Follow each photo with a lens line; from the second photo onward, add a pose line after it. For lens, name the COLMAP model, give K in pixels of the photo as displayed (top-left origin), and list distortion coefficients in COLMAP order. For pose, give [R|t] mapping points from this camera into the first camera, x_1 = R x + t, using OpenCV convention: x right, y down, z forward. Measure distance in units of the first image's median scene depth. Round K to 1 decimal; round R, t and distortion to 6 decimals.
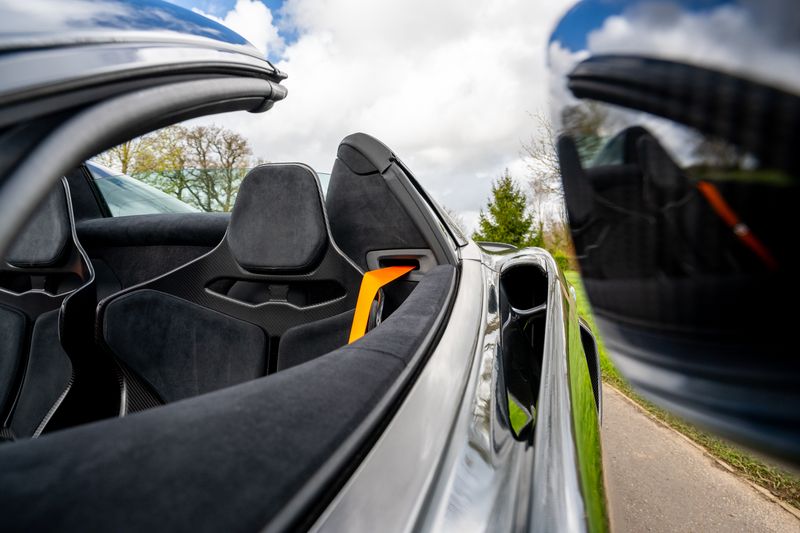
lens RADIAL K [[537.2, 0, 400.0], [0, 537.2, 266.5], [0, 0, 1]] dist [0.005815, 0.002644]
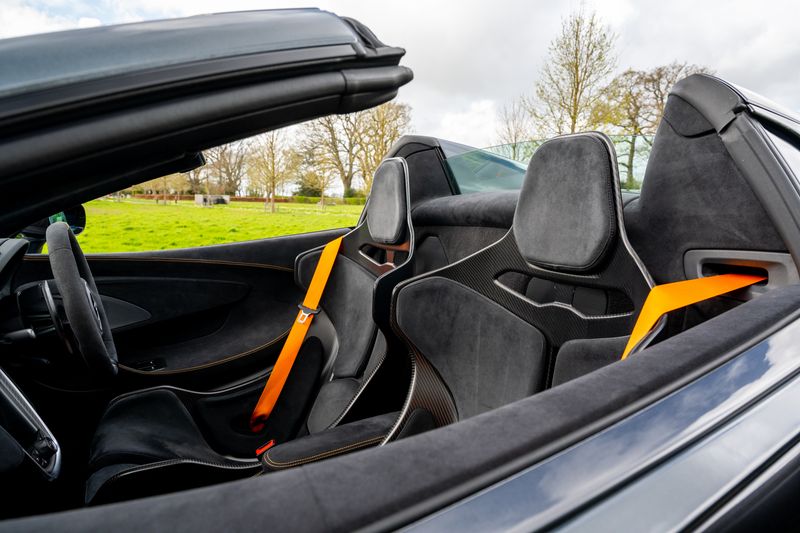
lens RADIAL K [[537.2, 0, 400.0], [0, 537.2, 266.5], [0, 0, 1]] dist [0.005815, 0.002644]
pose [[0.695280, 0.079906, -0.714283, 0.181647], [-0.012820, 0.995021, 0.098833, -0.070743], [0.718624, -0.059559, 0.692843, 0.247759]]
